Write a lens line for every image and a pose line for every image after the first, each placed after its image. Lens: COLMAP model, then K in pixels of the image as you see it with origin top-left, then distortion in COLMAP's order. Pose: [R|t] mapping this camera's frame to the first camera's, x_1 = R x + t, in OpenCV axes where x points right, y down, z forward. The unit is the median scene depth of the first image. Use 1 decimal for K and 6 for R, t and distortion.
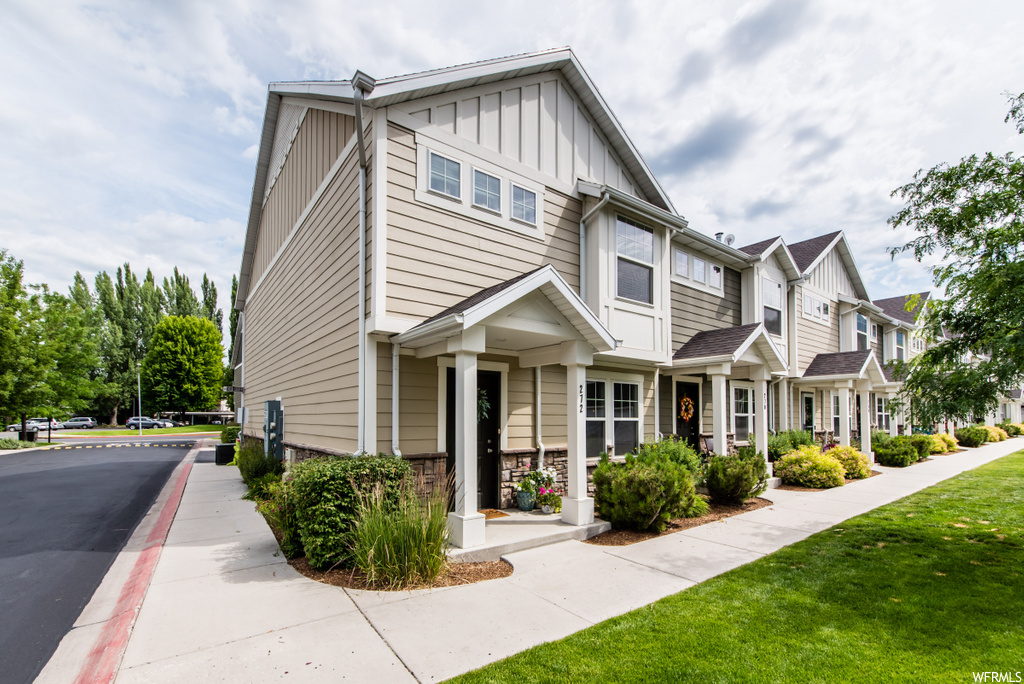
lens RADIAL K [[383.2, 0, 500.7], [0, 383.2, 323.4], [0, 0, 1]] dist [0.000042, 0.000719]
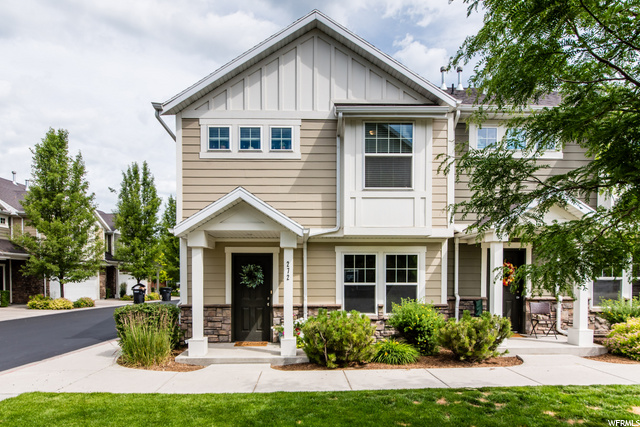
lens RADIAL K [[297.8, 0, 319.9], [0, 297.8, 214.2], [0, 0, 1]] dist [0.000512, 0.000021]
pose [[0.860252, -0.114617, -0.496820, 0.694069], [0.125728, 0.992002, -0.011156, 0.008247], [0.494125, -0.052867, 0.867782, 0.066443]]
